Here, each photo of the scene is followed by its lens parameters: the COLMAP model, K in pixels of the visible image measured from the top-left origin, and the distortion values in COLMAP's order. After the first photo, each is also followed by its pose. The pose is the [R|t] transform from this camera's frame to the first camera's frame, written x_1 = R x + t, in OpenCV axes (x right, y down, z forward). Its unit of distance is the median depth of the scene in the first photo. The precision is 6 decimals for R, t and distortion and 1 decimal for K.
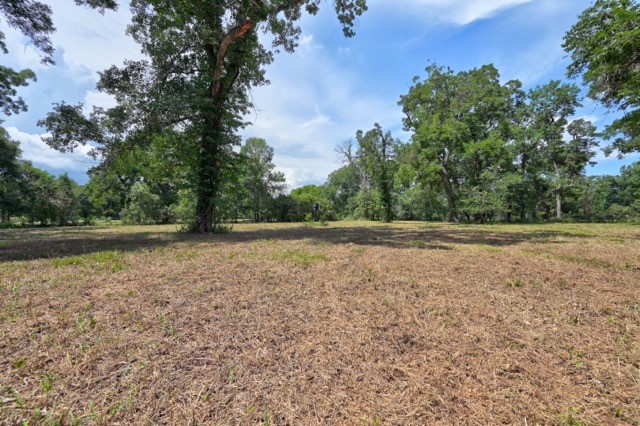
lens RADIAL K [[260.3, 0, 320.0], [0, 260.3, 213.0], [0, 0, 1]] dist [-0.001445, -0.000362]
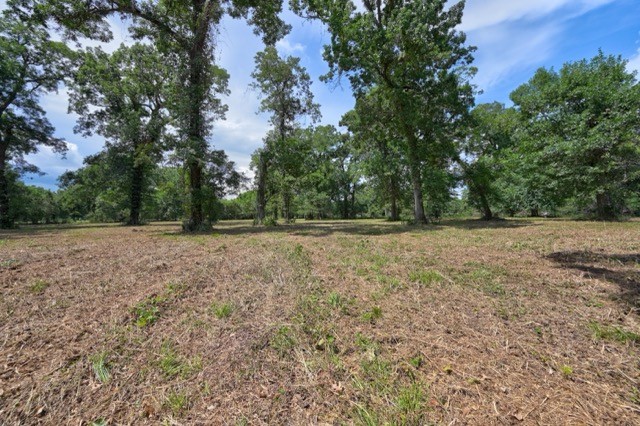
lens RADIAL K [[248.4, 0, 322.3], [0, 248.4, 213.7], [0, 0, 1]] dist [-0.005839, -0.000228]
pose [[0.992456, -0.008222, 0.122328, 0.321369], [0.007327, 0.999943, 0.007769, -0.008491], [-0.122385, -0.006814, 0.992459, -0.470127]]
